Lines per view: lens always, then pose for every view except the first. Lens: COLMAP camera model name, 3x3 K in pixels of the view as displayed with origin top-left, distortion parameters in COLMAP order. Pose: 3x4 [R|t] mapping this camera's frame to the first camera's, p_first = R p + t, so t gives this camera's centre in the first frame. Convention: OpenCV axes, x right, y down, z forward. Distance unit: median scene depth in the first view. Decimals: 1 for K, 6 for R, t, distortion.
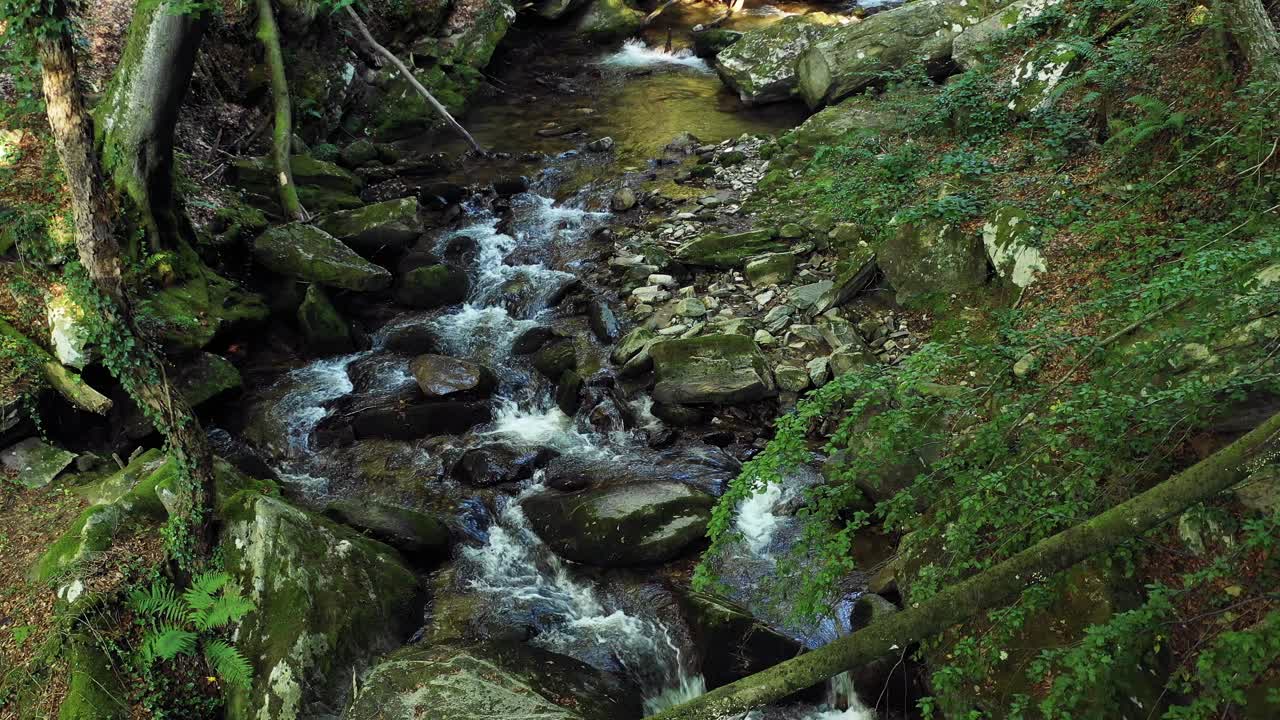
lens RADIAL K [[987.6, 0, 640.3], [0, 987.6, 359.8], [0, 0, 1]] dist [0.007231, -0.004478]
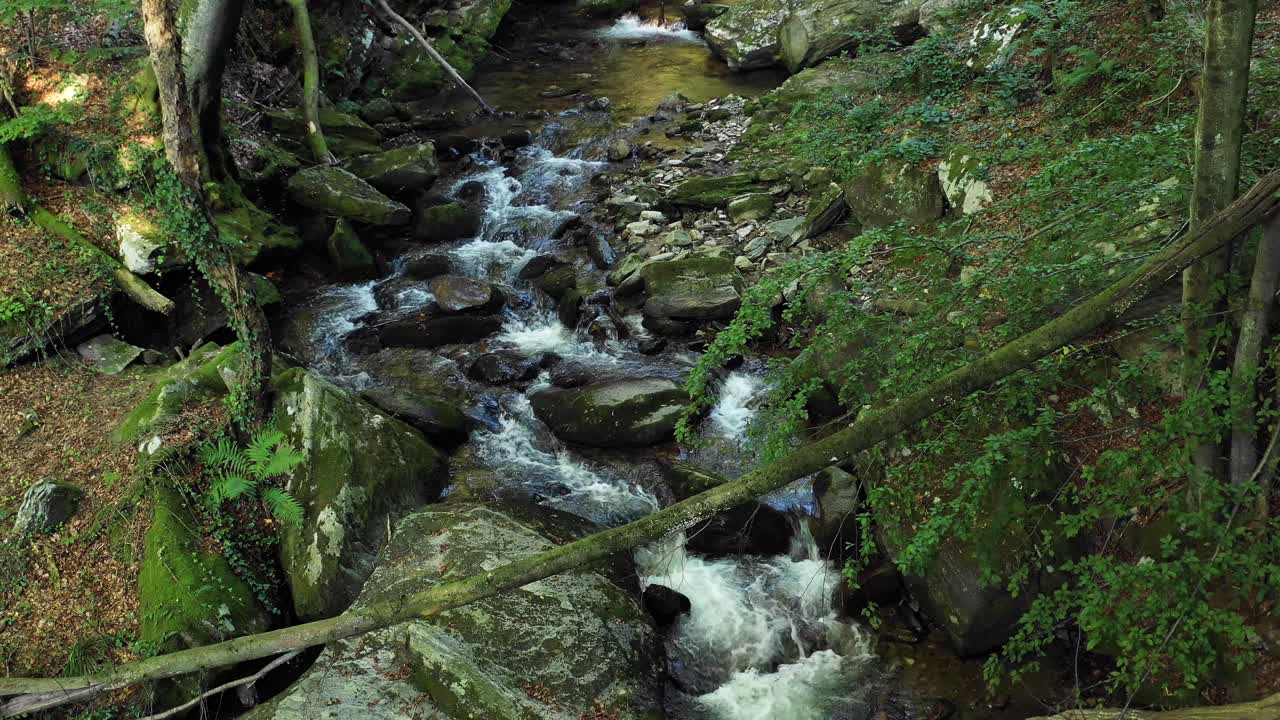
lens RADIAL K [[987.6, 0, 639.8], [0, 987.6, 360.2], [0, 0, 1]] dist [0.007231, -0.004478]
pose [[1.000000, -0.000254, 0.000116, 0.007713], [0.000254, 1.000000, -0.000205, 0.093096], [-0.000115, 0.000205, 1.000000, -0.130973]]
